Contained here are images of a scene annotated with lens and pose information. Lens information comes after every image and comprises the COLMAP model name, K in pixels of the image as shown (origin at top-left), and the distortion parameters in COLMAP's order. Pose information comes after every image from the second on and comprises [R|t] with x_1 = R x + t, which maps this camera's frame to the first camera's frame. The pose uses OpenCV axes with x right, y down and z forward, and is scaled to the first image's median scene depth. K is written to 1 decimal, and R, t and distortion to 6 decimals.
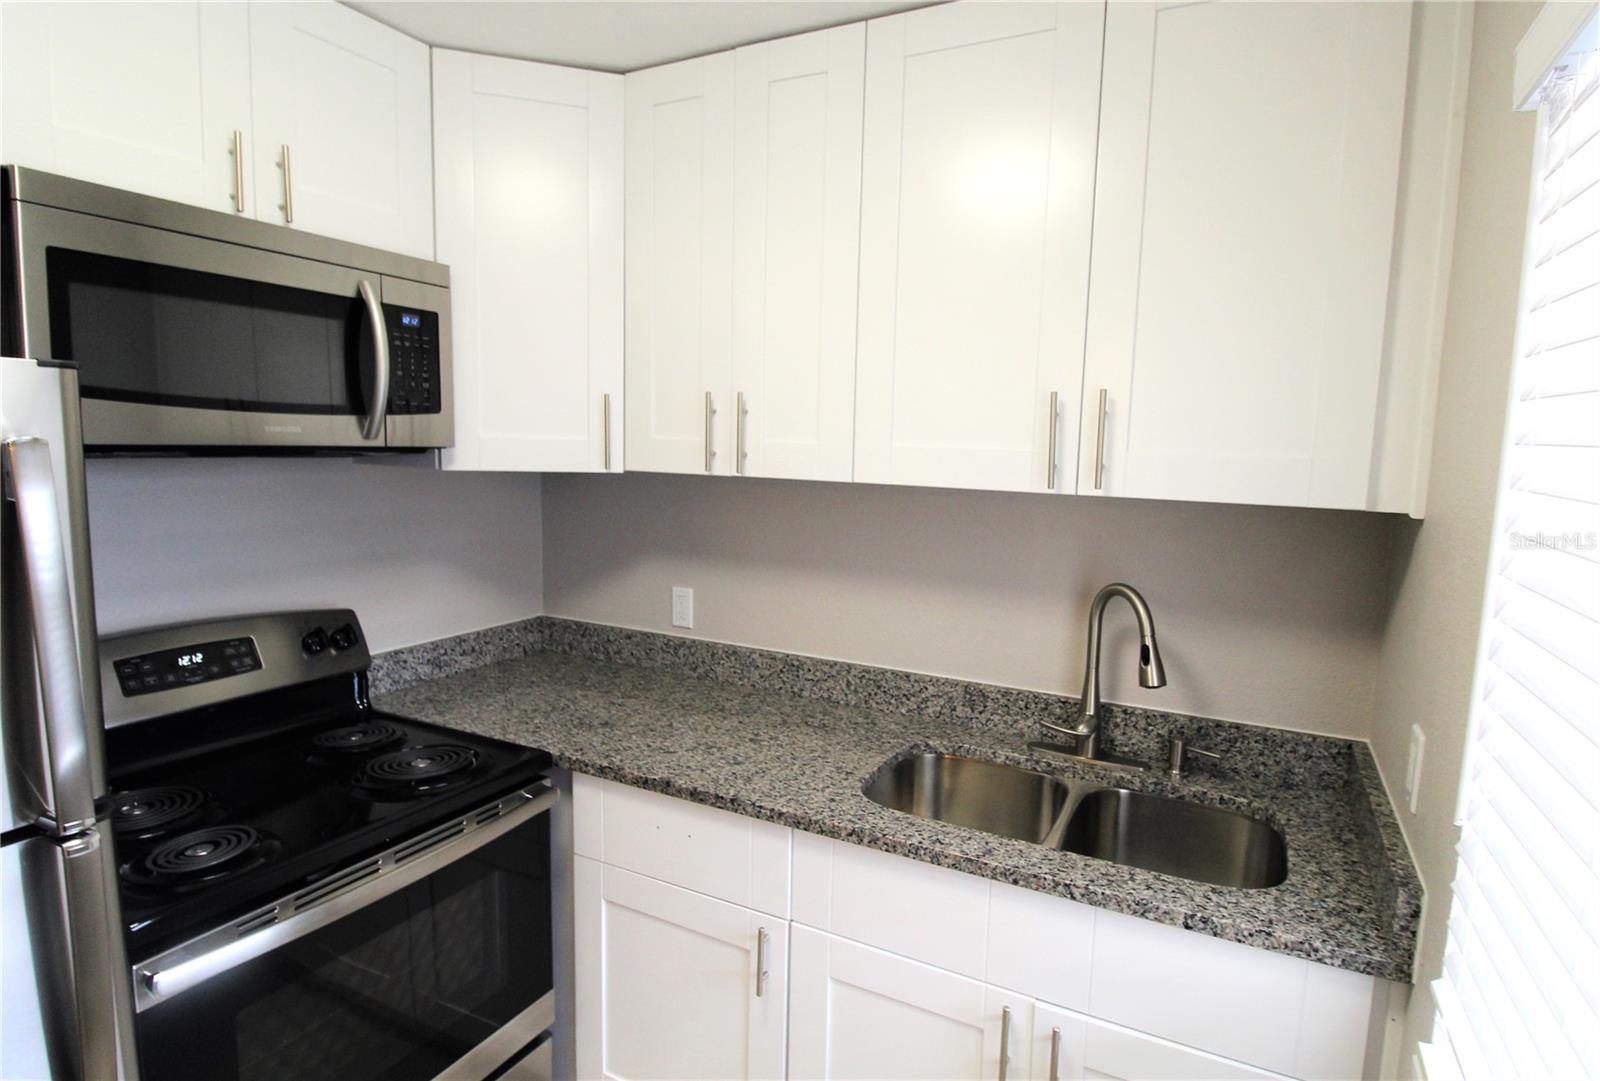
lens RADIAL K [[832.5, 0, 800.0], [0, 832.5, 540.5], [0, 0, 1]] dist [-0.004275, -0.001768]
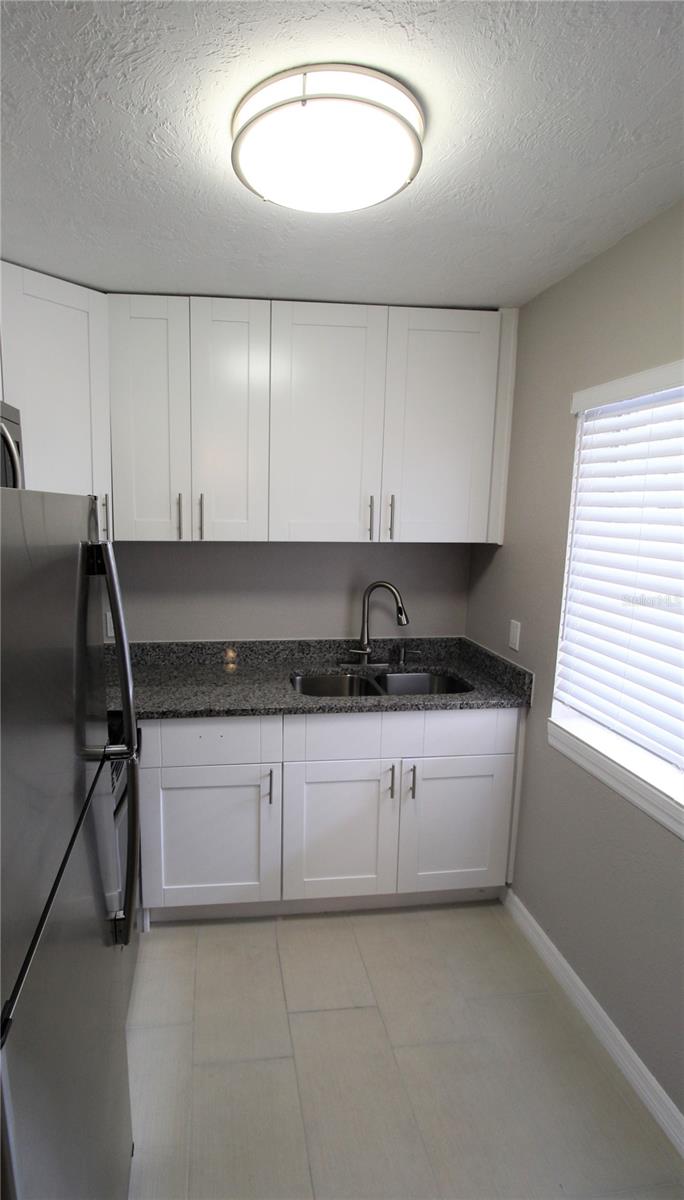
lens RADIAL K [[502.5, 0, 342.0], [0, 502.5, 600.0], [0, 0, 1]] dist [-0.000027, -0.000006]
pose [[0.847469, -0.109386, 0.519452, -0.418567], [0.079309, 0.993647, 0.079852, -0.014721], [-0.524886, -0.026475, 0.850760, -0.081989]]
